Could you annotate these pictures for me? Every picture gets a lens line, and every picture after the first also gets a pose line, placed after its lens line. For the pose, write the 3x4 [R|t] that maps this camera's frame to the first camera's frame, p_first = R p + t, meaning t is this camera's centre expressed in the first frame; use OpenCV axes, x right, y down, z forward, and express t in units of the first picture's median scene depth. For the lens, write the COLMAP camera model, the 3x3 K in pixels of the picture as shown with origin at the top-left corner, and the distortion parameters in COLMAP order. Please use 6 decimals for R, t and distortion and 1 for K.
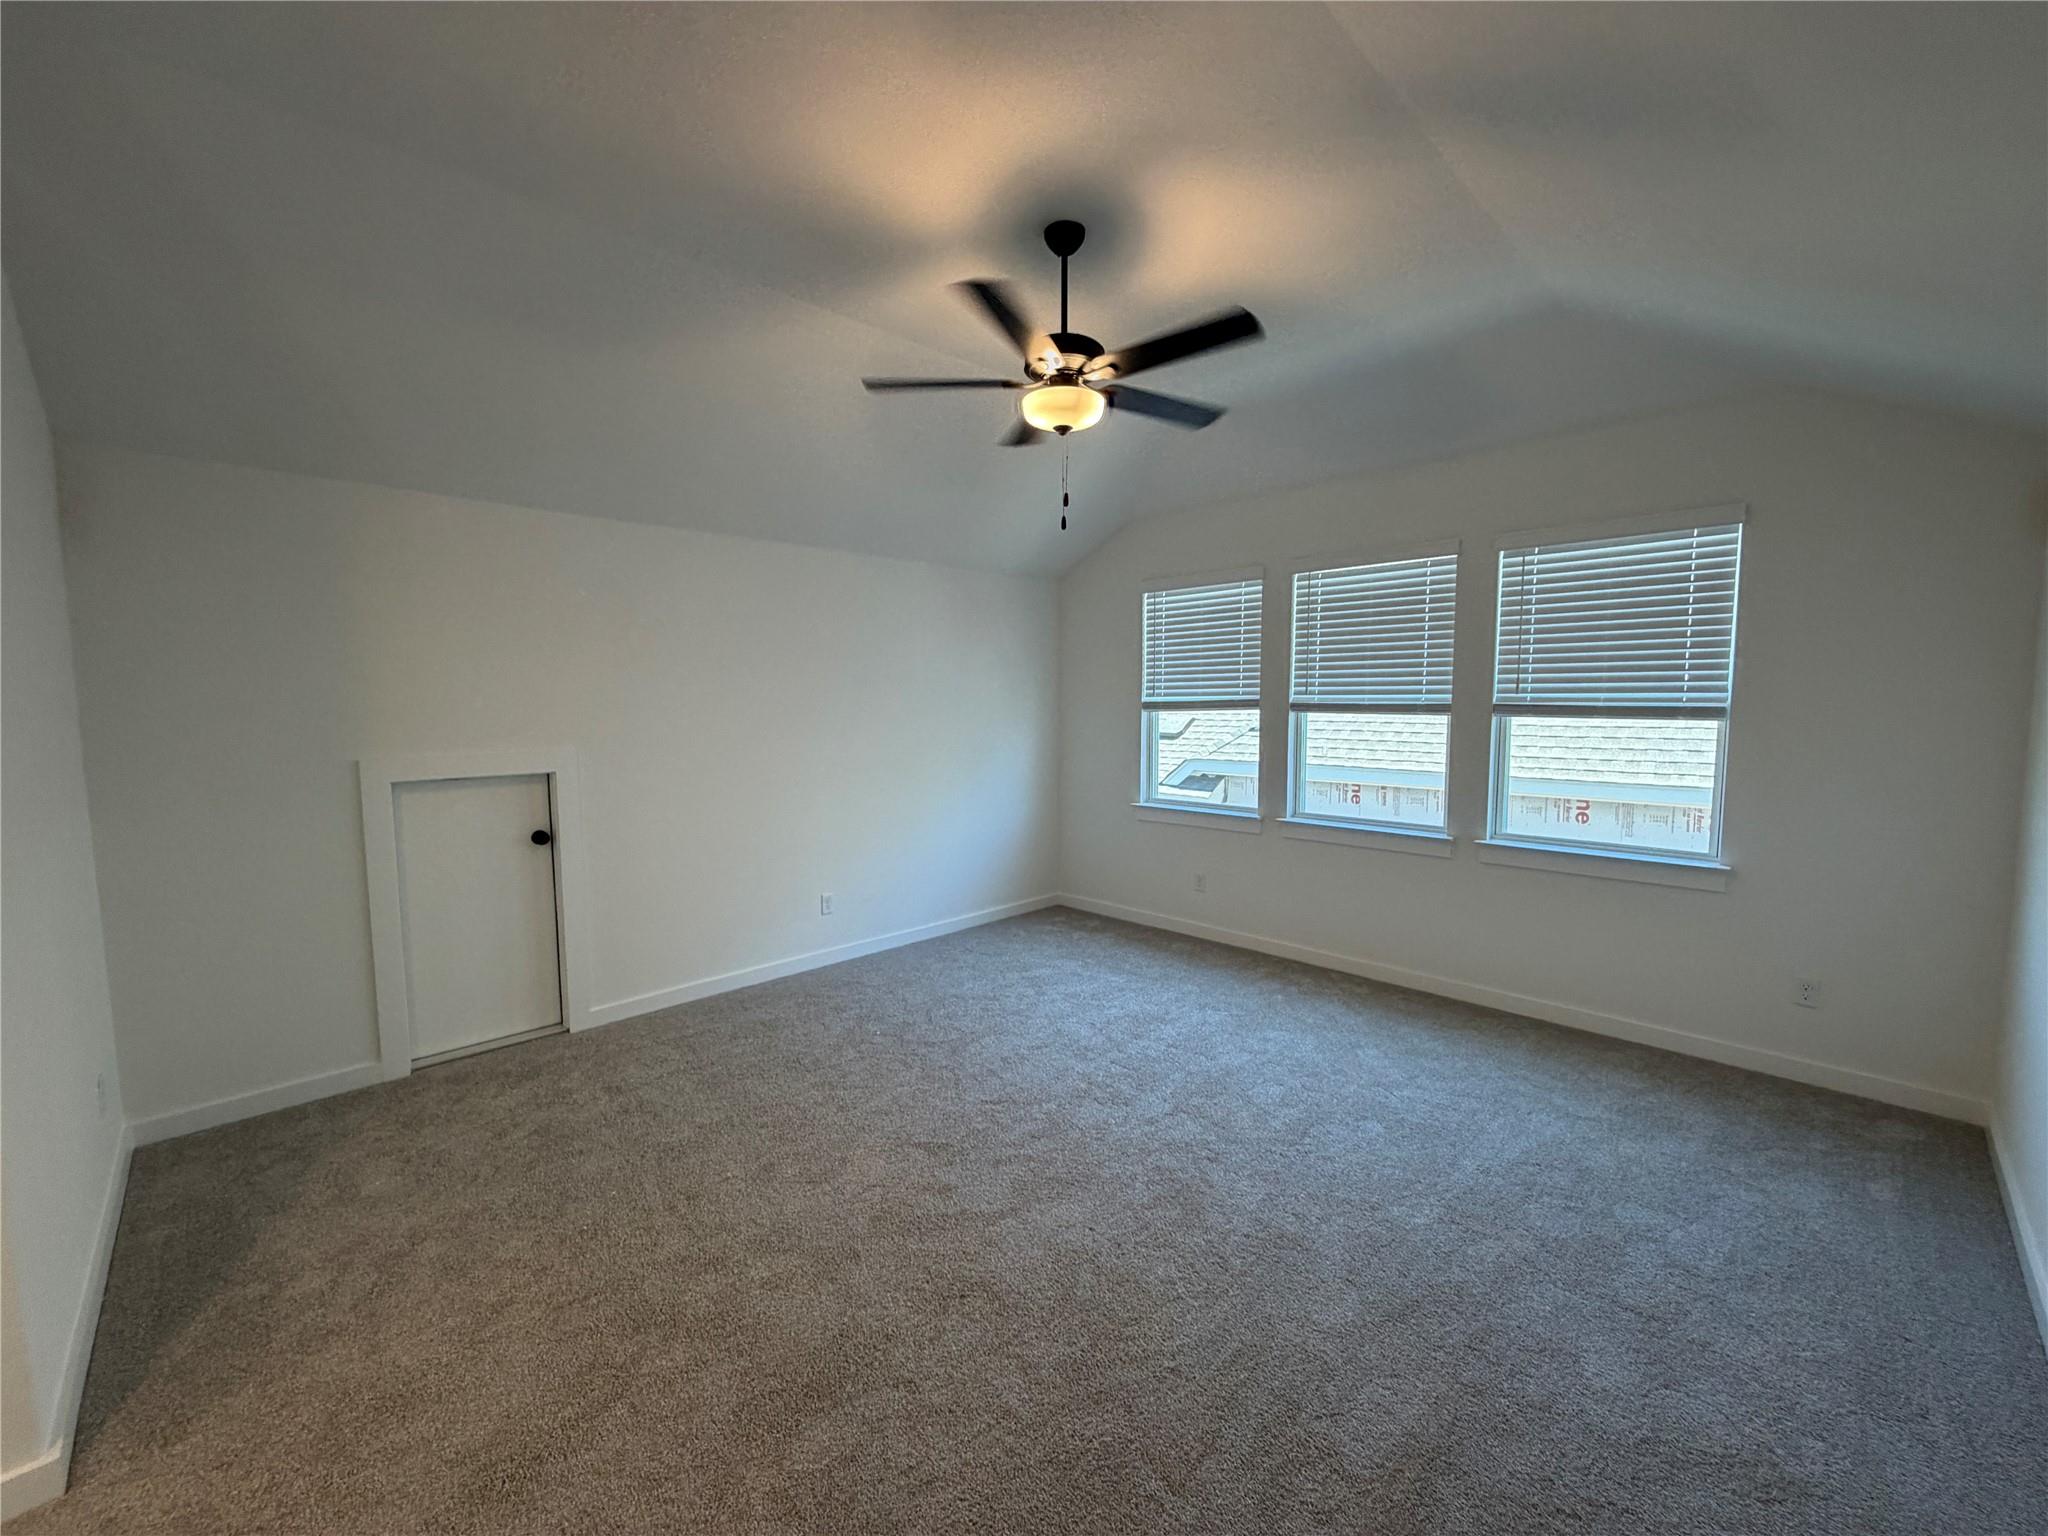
lens RADIAL K [[815.8, 0, 1013.9], [0, 815.8, 775.0], [0, 0, 1]] dist [-0.003119, 0.000335]
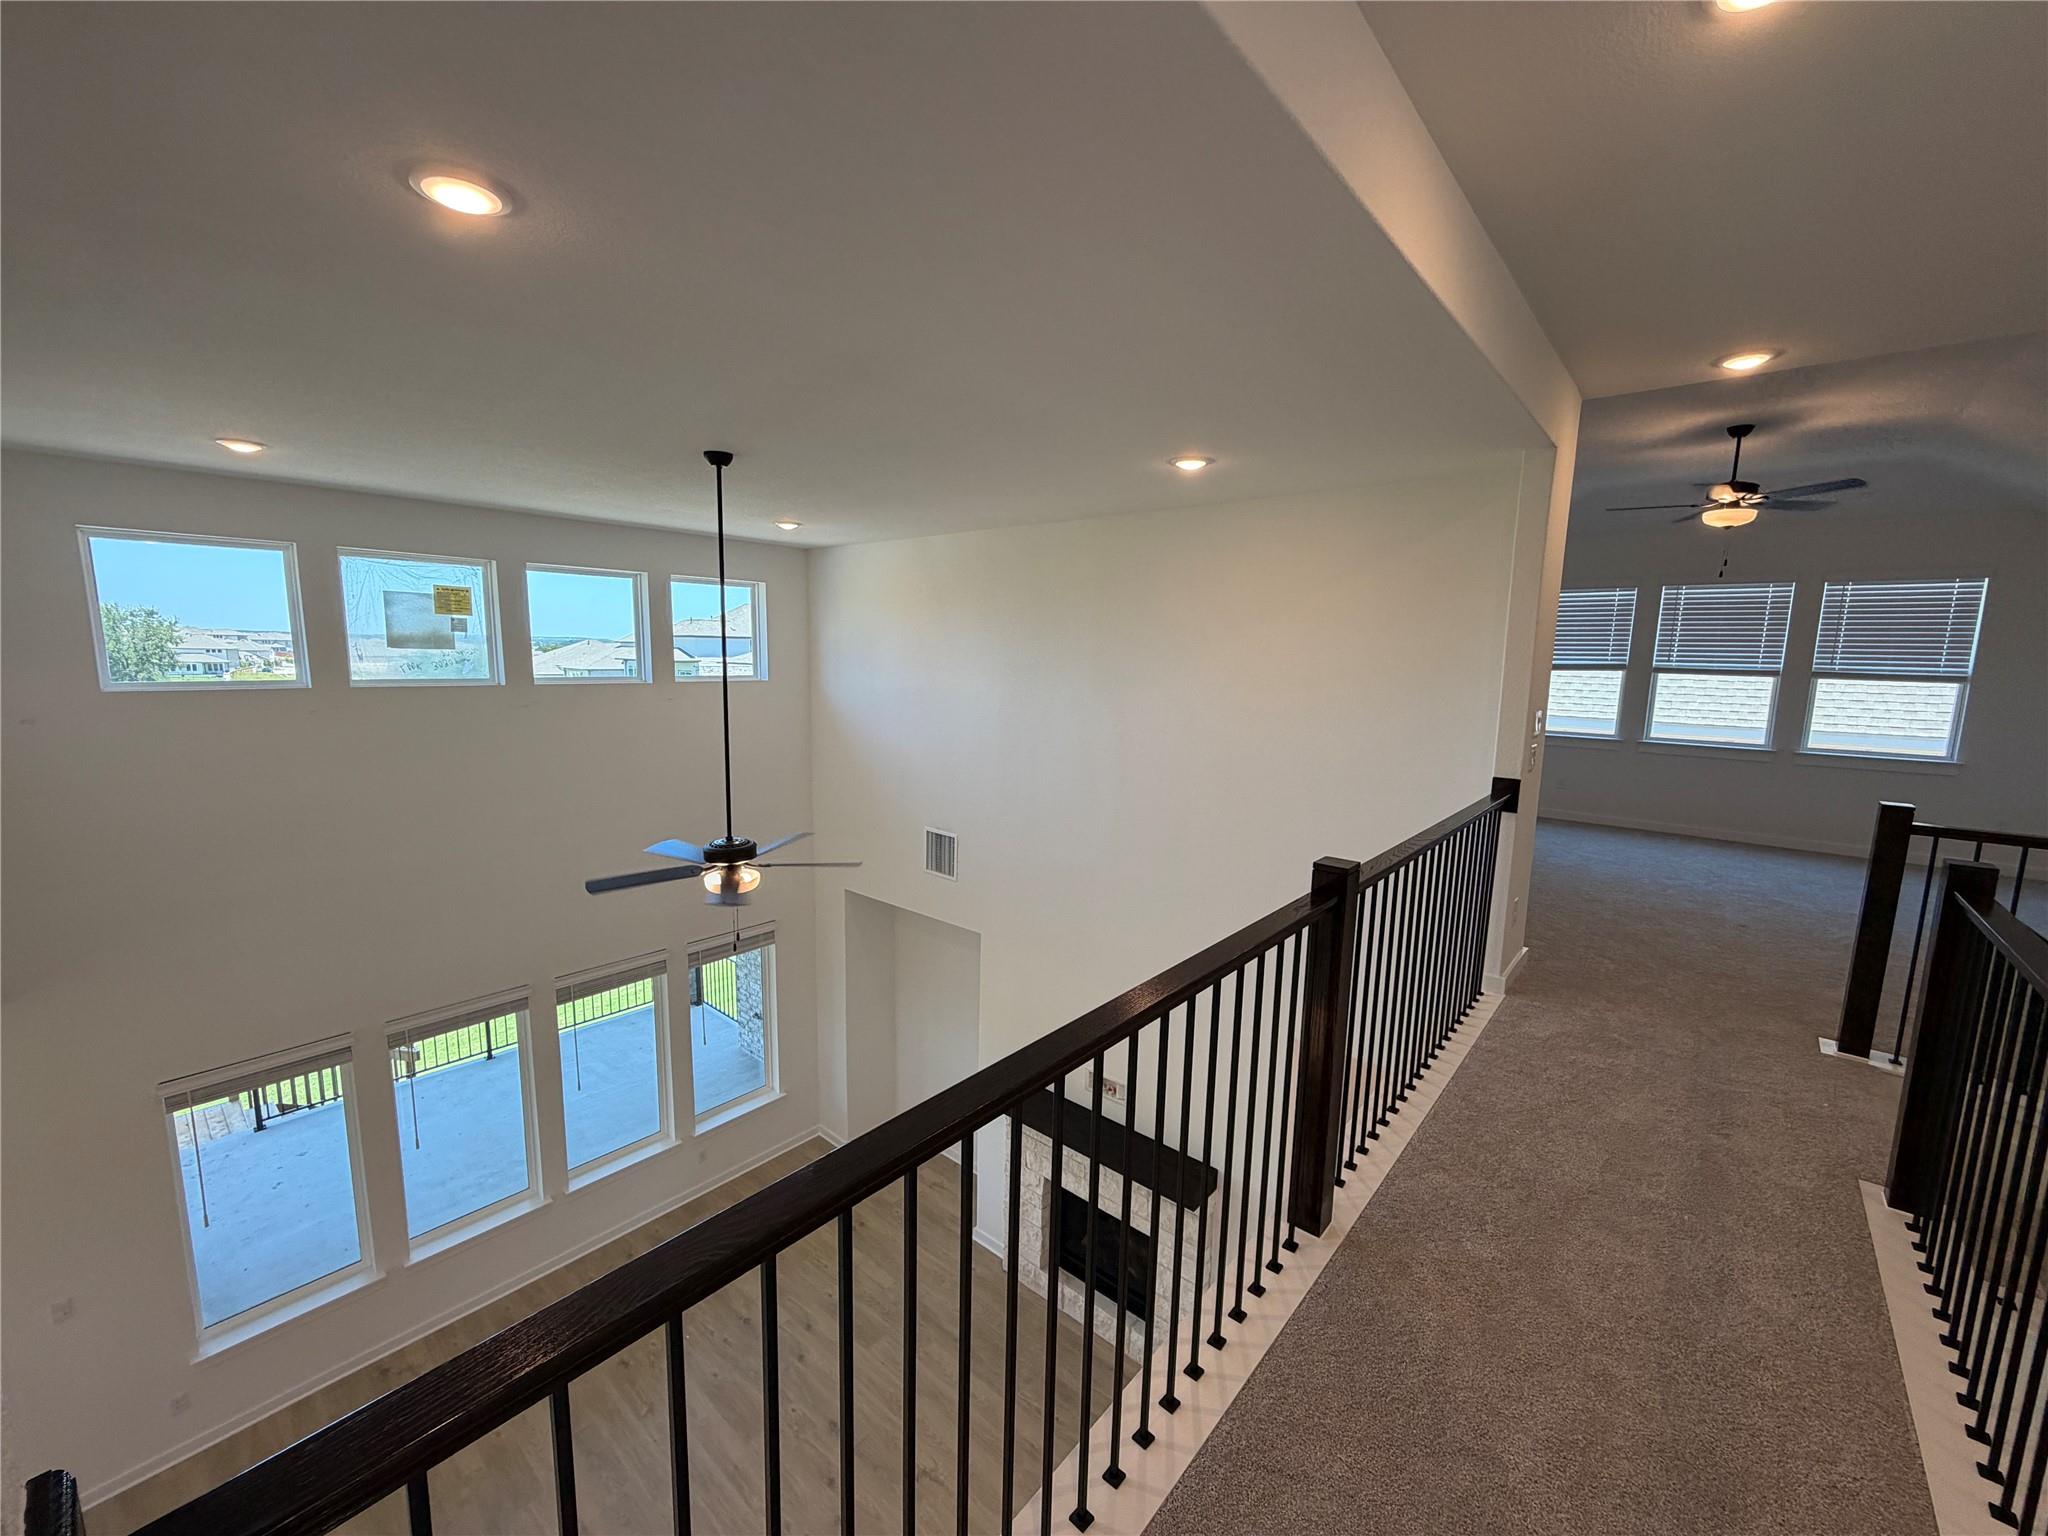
lens RADIAL K [[815.8, 0, 1018.7], [0, 815.8, 770.4], [0, 0, 1]] dist [-0.003119, 0.000335]
pose [[0.996415, 0.013744, 0.083481, -1.243495], [-0.017809, 0.998682, 0.048143, 0.069665], [-0.082709, -0.049457, 0.995346, -0.585956]]
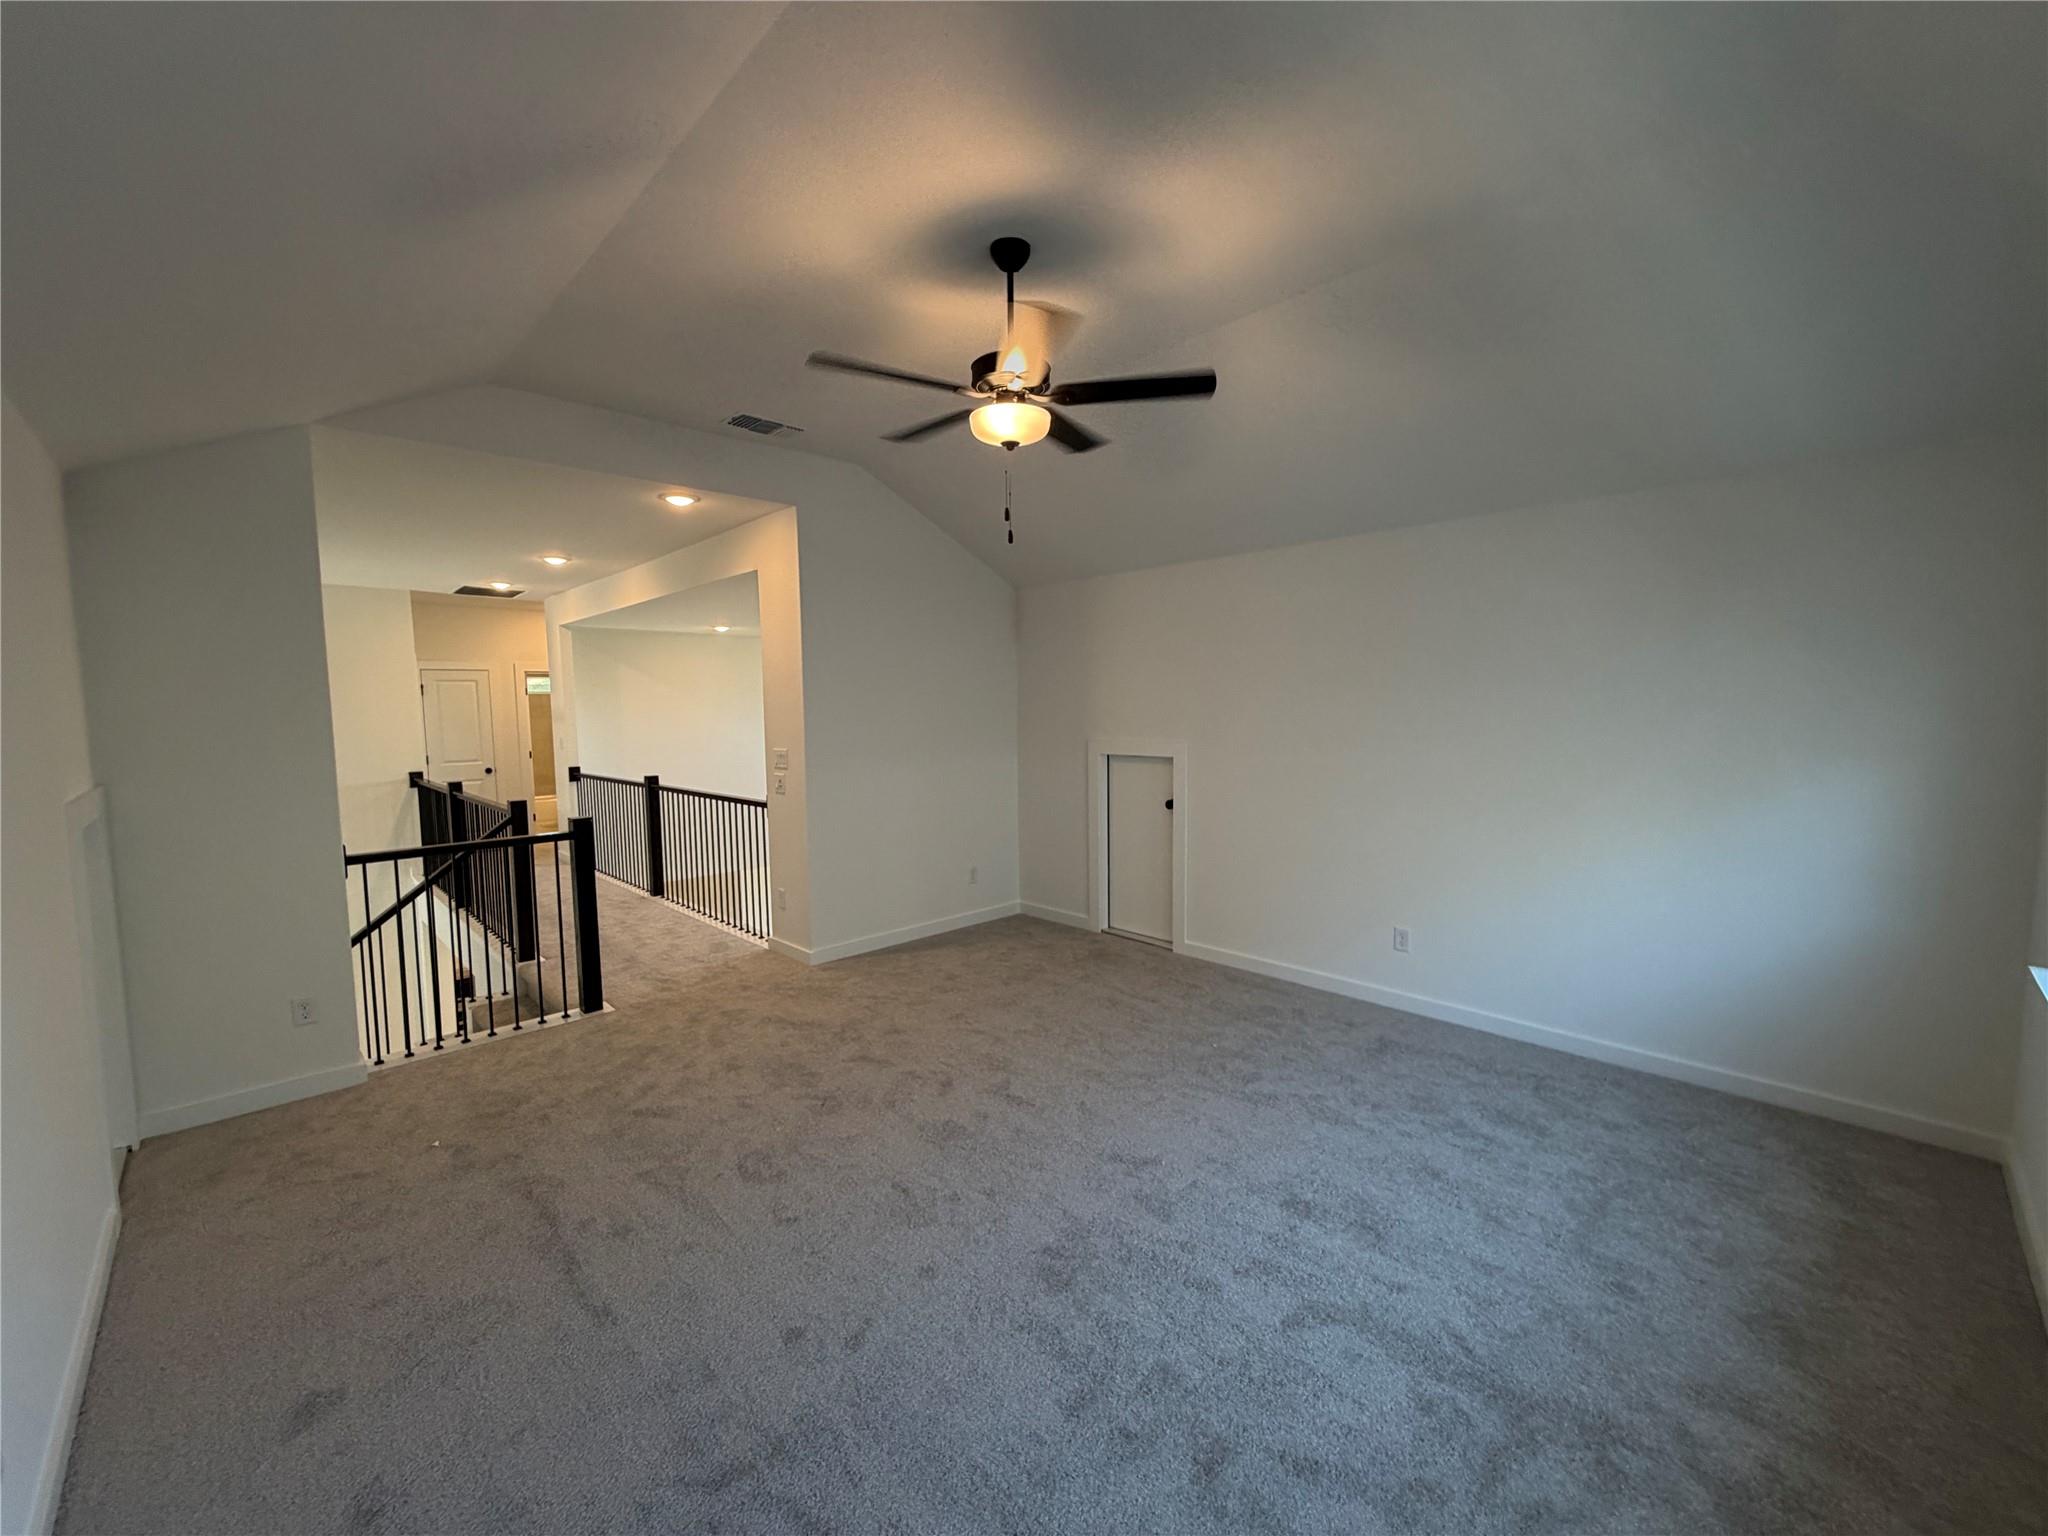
lens RADIAL K [[815.8, 0, 1014.6], [0, 815.8, 767.3], [0, 0, 1]] dist [-0.003119, 0.000335]
pose [[-0.013813, 0.083257, -0.996432, 0.757138], [-0.078615, 0.993352, 0.084089, -0.075759], [0.996809, 0.079496, -0.007176, 0.713621]]
